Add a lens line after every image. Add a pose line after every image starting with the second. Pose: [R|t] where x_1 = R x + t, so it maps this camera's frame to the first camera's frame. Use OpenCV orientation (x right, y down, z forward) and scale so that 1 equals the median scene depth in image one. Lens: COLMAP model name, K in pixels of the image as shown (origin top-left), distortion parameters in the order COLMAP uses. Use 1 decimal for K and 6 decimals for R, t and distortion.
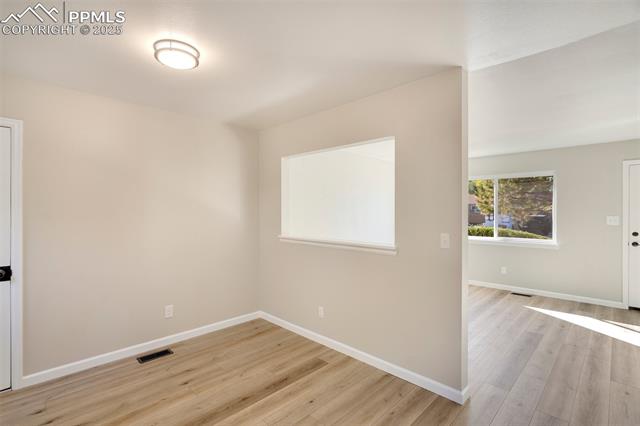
lens RADIAL K [[303.7, 0, 317.1], [0, 303.7, 211.5], [0, 0, 1]] dist [-0.000504, -0.000007]
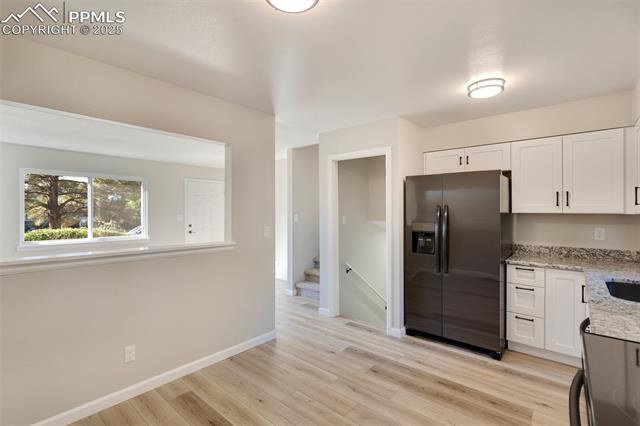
lens RADIAL K [[297.8, 0, 315.8], [0, 297.8, 215.0], [0, 0, 1]] dist [-0.000115, 0.000263]
pose [[-0.064787, -0.011759, 0.997830, -0.598605], [0.001038, 0.999929, 0.011851, 0.001544], [-0.997899, 0.001803, -0.064770, 0.525927]]
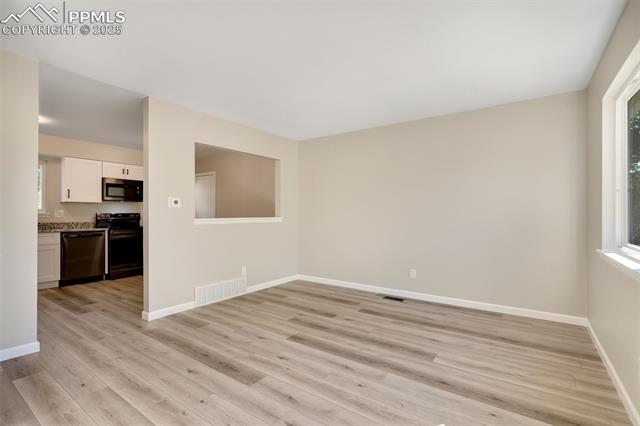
lens RADIAL K [[300.9, 0, 314.9], [0, 300.9, 213.9], [0, 0, 1]] dist [-0.000563, 0.000266]
pose [[0.155314, -0.002722, -0.987861, 1.237881], [0.000502, 0.999996, -0.002676, 0.066897], [0.987865, -0.000080, 0.155315, 0.952004]]
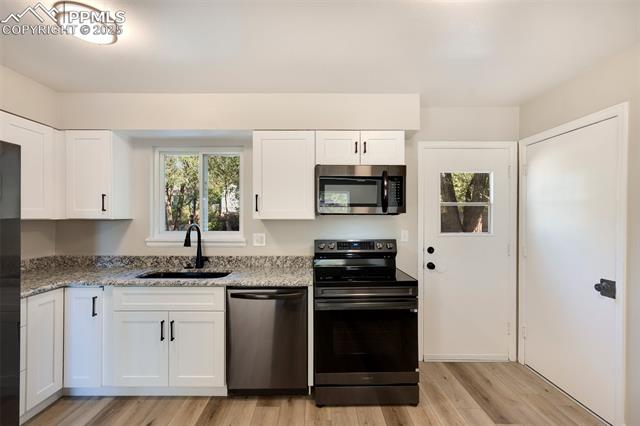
lens RADIAL K [[297.8, 0, 315.8], [0, 297.8, 215.0], [0, 0, 1]] dist [-0.000115, 0.000263]
pose [[-0.716364, -0.001741, -0.697724, 0.097778], [-0.000902, 0.999998, -0.001569, -0.001228], [0.697726, -0.000494, -0.716365, 0.640322]]
